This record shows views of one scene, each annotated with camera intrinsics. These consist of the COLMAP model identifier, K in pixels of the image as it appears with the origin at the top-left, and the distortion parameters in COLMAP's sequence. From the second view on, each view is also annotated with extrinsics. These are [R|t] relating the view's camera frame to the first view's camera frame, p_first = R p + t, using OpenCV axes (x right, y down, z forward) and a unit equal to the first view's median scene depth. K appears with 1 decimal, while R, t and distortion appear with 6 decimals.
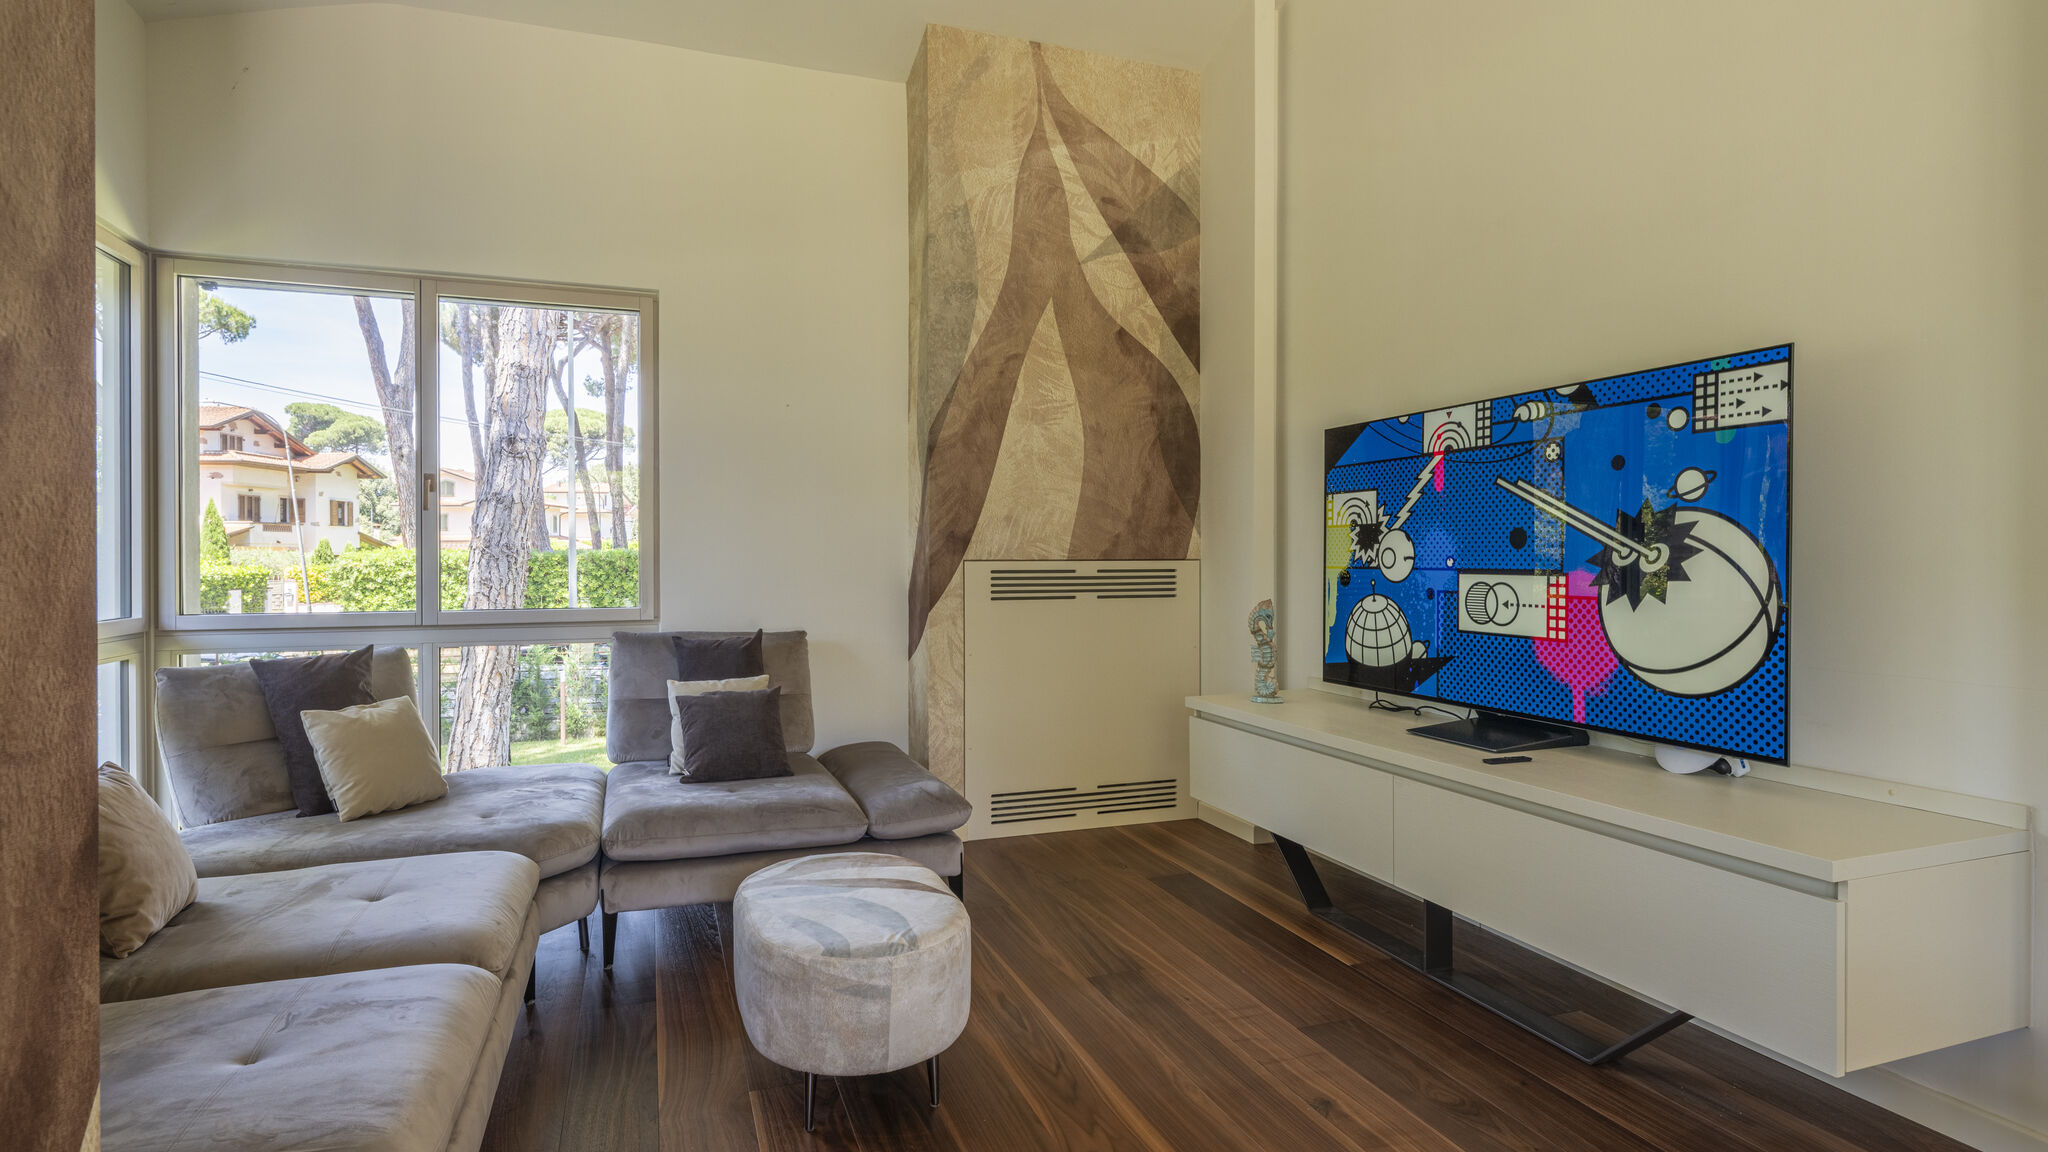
lens RADIAL K [[1021.3, 0, 1021.9], [0, 1021.3, 561.1], [0, 0, 1]] dist [0.000369, -0.000019]
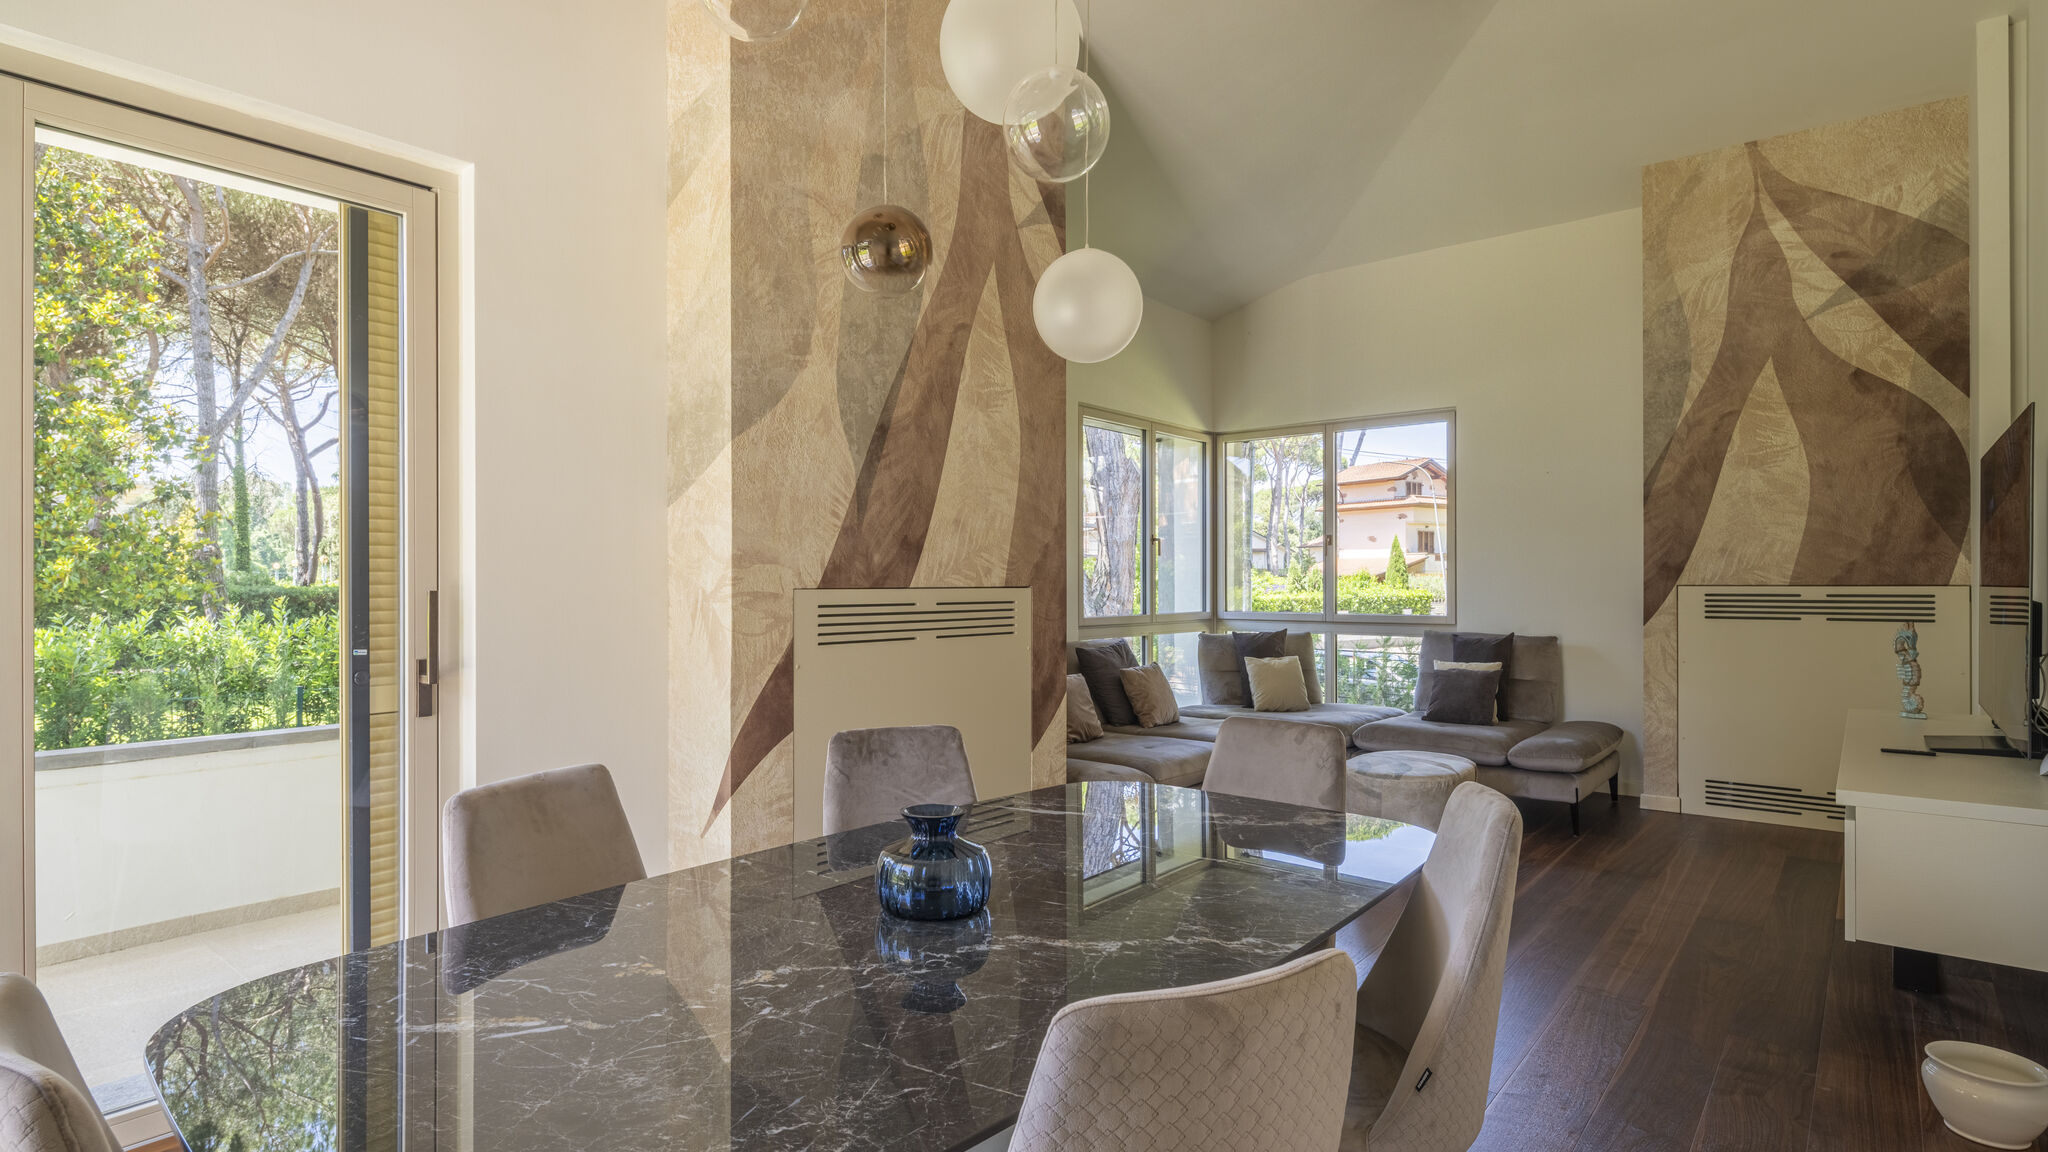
lens RADIAL K [[1021.3, 0, 1021.9], [0, 1021.3, 561.1], [0, 0, 1]] dist [0.000369, -0.000019]
pose [[0.508732, -0.018099, -0.860734, 0.581568], [-0.003588, 0.999726, -0.023142, 0.001308], [0.860917, 0.014861, 0.508528, -0.302720]]
